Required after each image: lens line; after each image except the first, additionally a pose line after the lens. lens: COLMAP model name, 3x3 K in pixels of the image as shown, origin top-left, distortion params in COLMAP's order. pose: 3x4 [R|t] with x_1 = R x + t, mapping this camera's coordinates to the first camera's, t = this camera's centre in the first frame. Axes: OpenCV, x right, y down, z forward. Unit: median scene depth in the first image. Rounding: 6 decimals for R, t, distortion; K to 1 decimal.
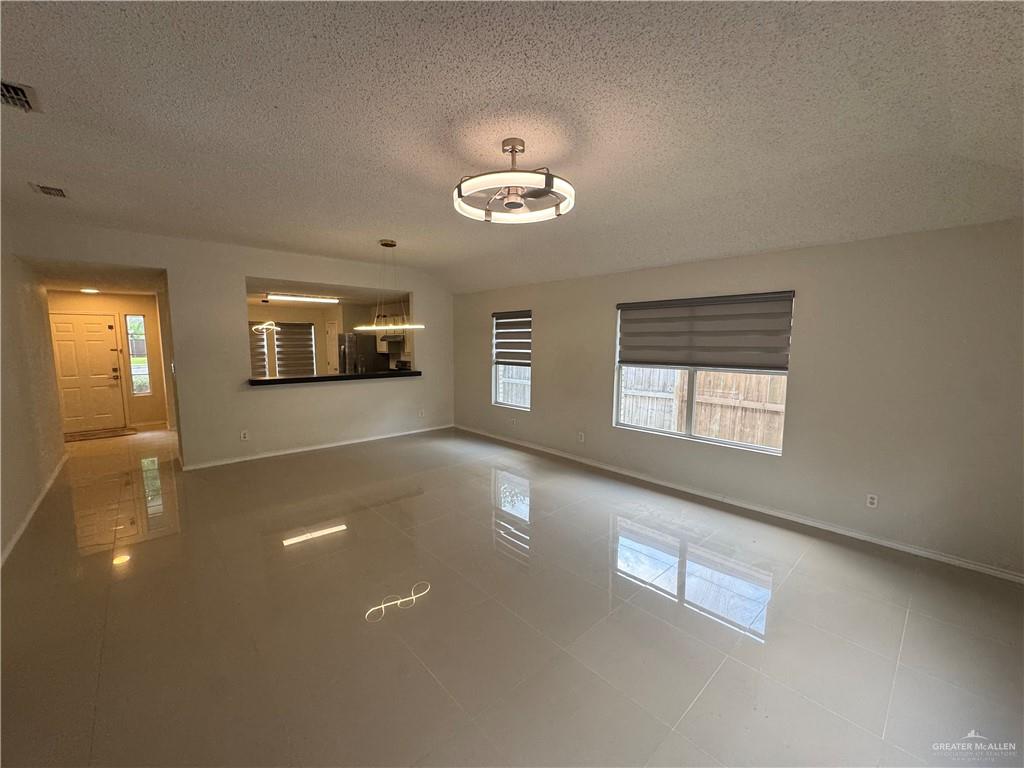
lens RADIAL K [[408.4, 0, 512.0], [0, 408.4, 384.0], [0, 0, 1]] dist [-0.002112, 0.000011]
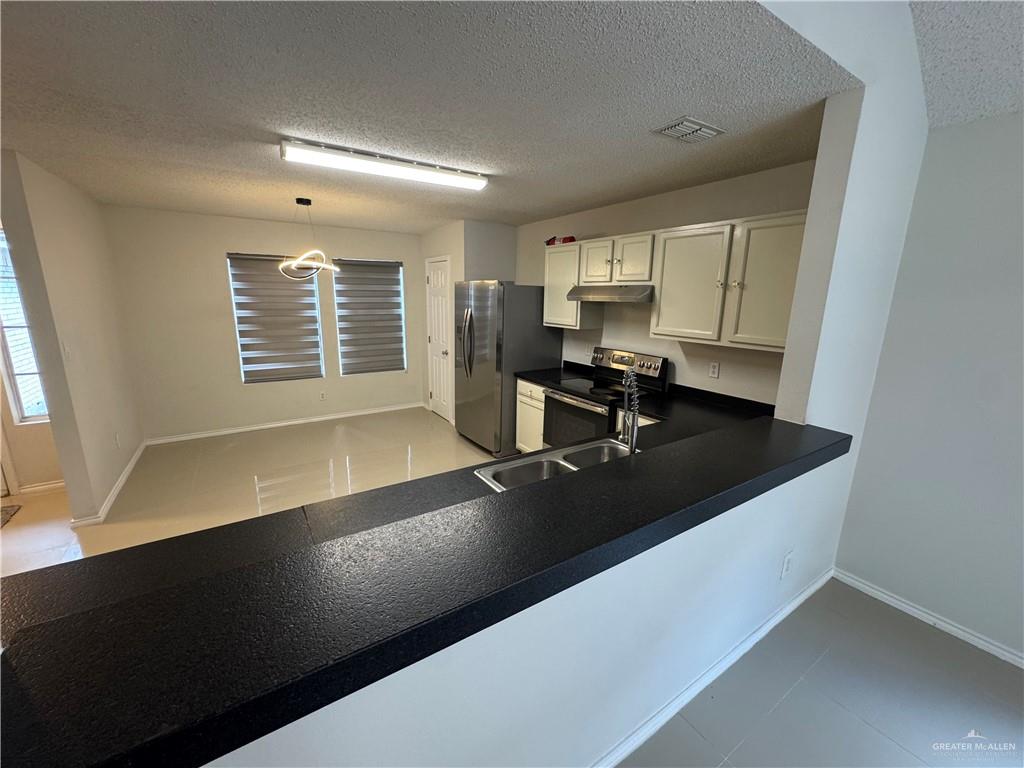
lens RADIAL K [[408.4, 0, 512.0], [0, 408.4, 384.0], [0, 0, 1]] dist [-0.002112, 0.000011]
pose [[0.987539, 0.046722, -0.150279, -0.281162], [-0.029707, 0.993089, 0.113540, -0.060788], [0.154545, -0.107661, 0.982102, 0.525890]]
